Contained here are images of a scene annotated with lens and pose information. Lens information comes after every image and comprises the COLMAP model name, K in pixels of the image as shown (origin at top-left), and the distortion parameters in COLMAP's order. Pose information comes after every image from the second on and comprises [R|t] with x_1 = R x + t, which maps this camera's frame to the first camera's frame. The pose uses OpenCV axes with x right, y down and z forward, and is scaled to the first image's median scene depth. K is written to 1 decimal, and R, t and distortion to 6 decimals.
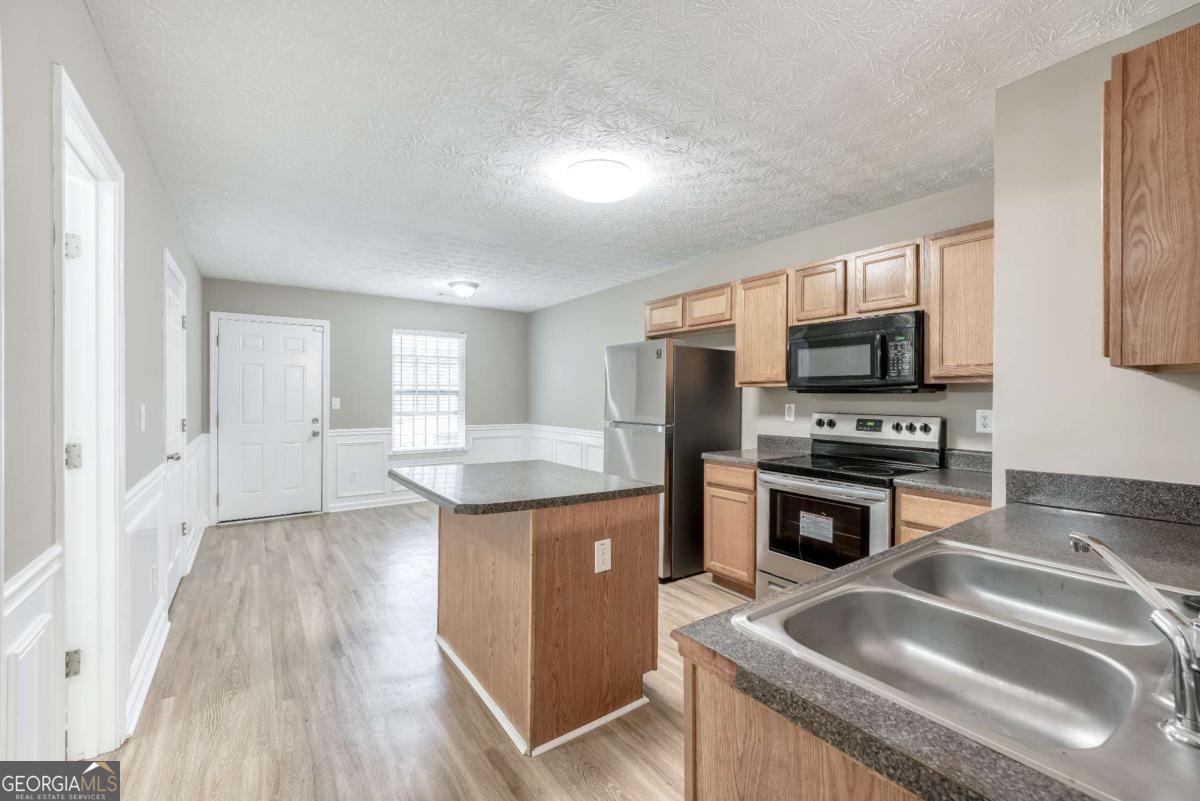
lens RADIAL K [[499.5, 0, 601.9], [0, 499.5, 399.0], [0, 0, 1]] dist [-0.002595, 0.000210]
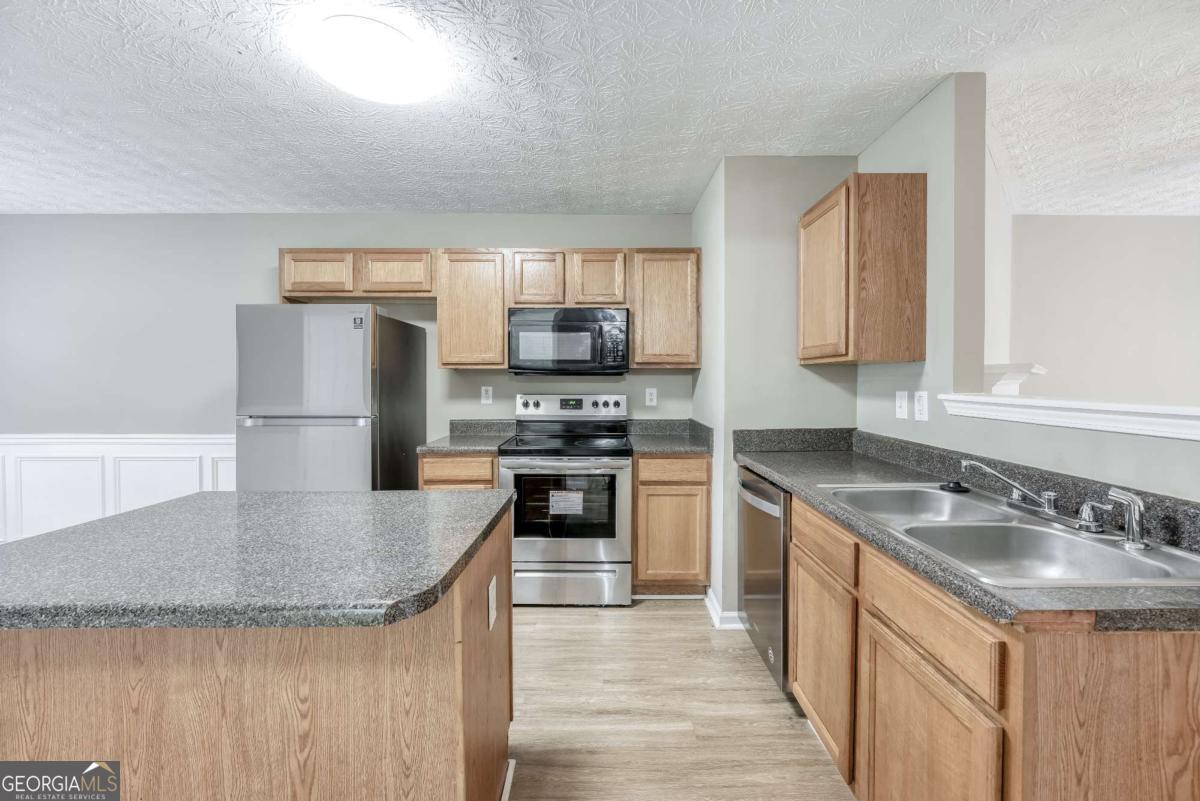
lens RADIAL K [[480.8, 0, 604.1], [0, 480.8, 387.9], [0, 0, 1]] dist [-0.009316, 0.003299]
pose [[0.571036, -0.019525, 0.820693, -0.241761], [0.006876, 0.999796, 0.019002, -0.003361], [-0.820896, -0.005208, 0.571053, 0.245444]]
